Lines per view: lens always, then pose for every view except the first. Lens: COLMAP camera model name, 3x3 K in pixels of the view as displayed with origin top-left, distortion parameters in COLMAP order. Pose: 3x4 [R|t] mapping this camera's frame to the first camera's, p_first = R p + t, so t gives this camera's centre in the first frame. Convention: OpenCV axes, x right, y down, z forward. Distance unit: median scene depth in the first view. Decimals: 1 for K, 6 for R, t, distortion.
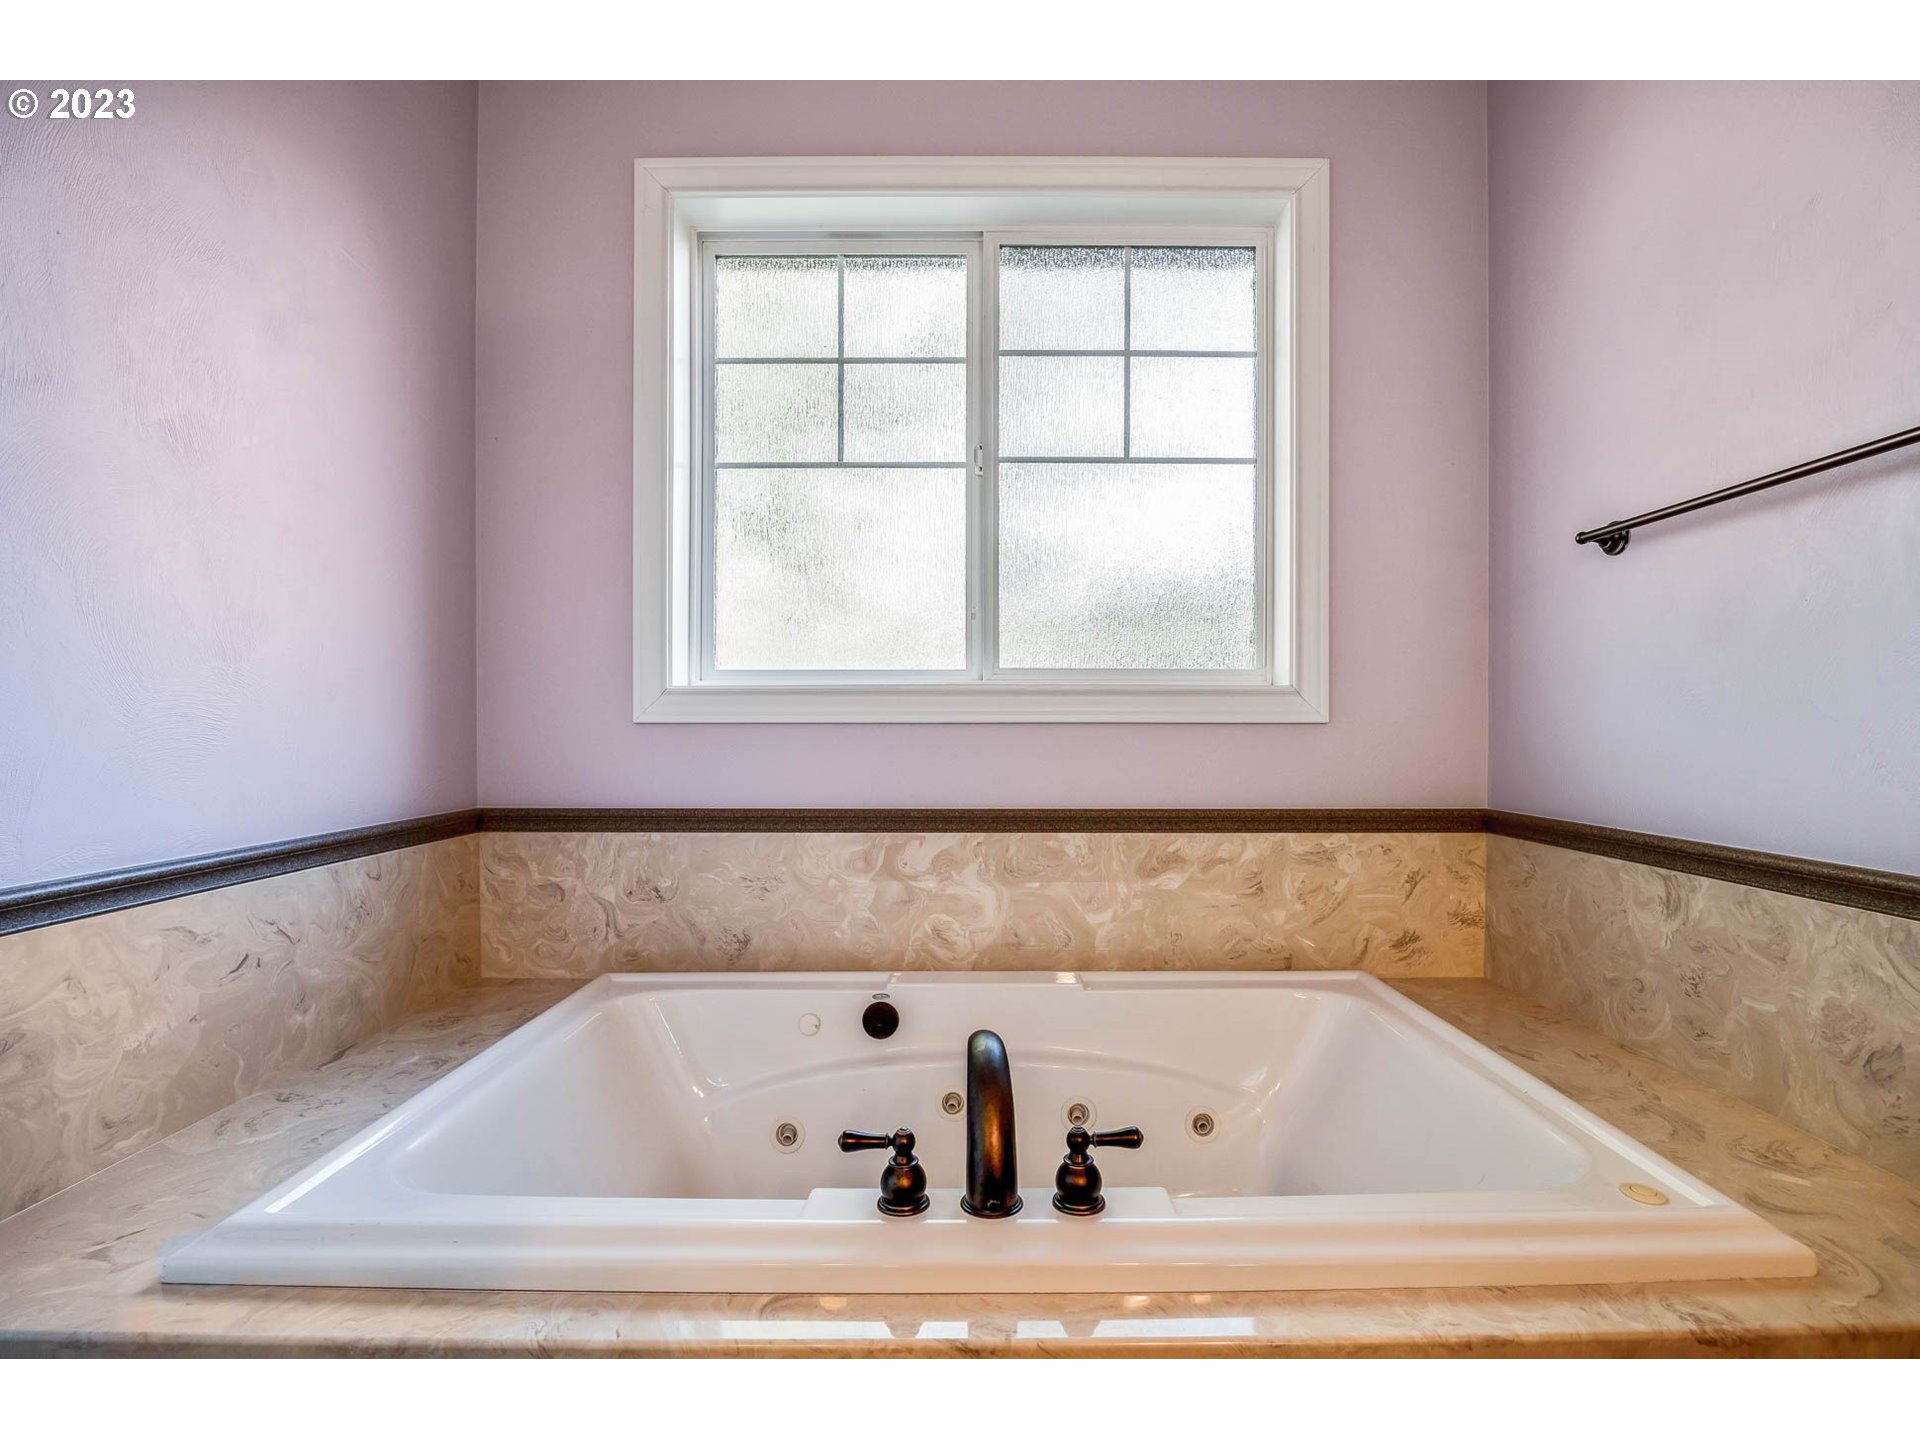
lens RADIAL K [[758.0, 0, 963.4], [0, 758.0, 749.5], [0, 0, 1]] dist [-0.011186, 0.000423]
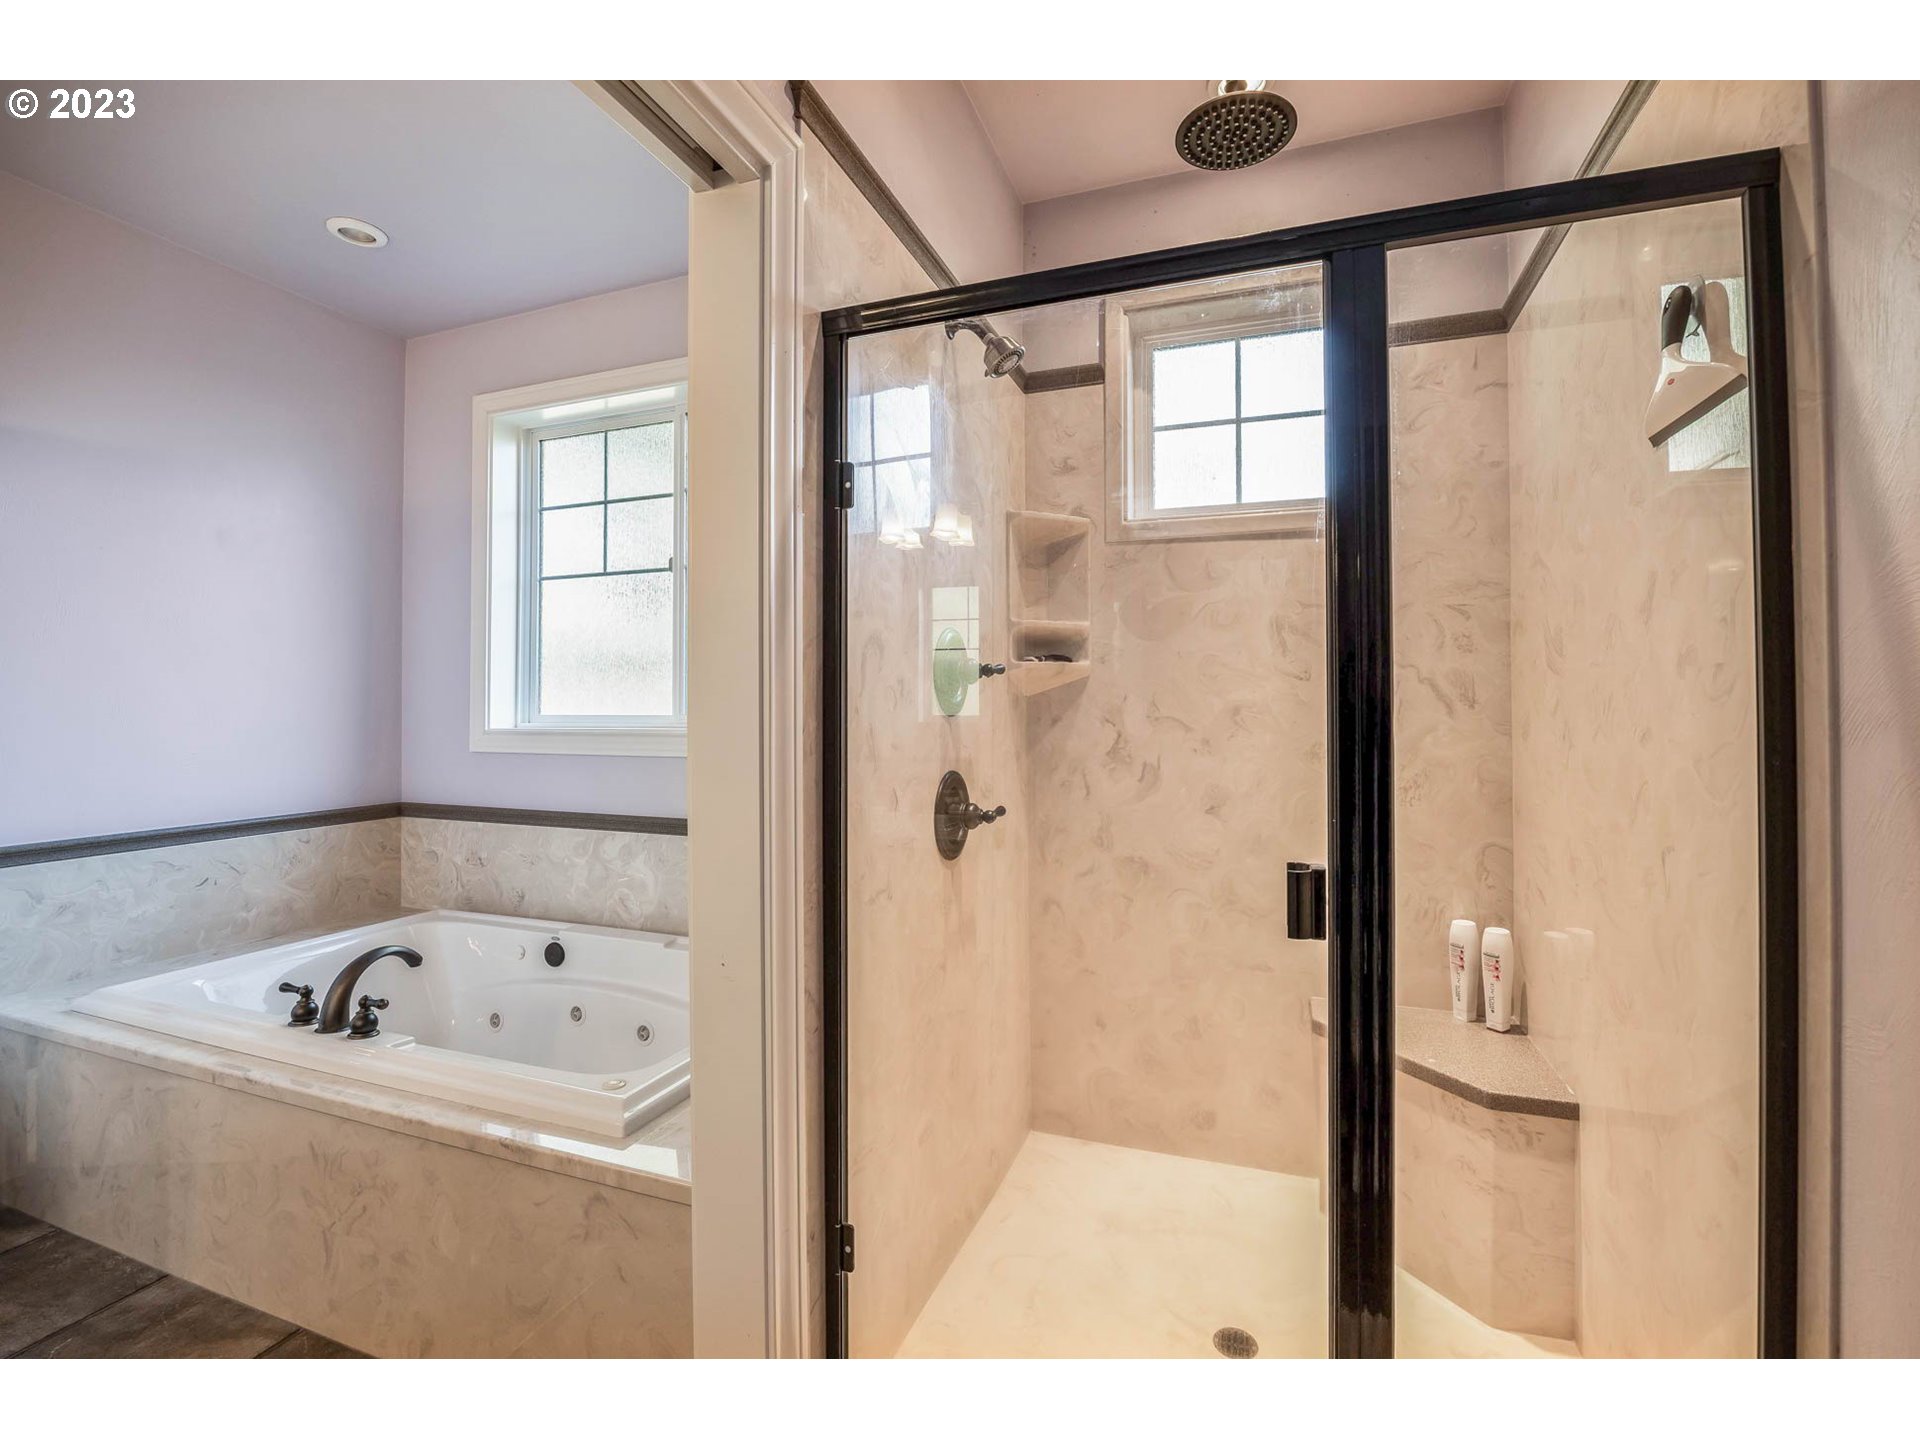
lens RADIAL K [[760.6, 0, 960.0], [0, 760.6, 720.0], [0, 0, 1]] dist [0.001061, 0.000093]
pose [[0.943035, 0.003506, -0.332675, 1.068736], [-0.009063, 0.999844, -0.015153, -0.088242], [0.332570, 0.017305, 0.942920, -0.161270]]
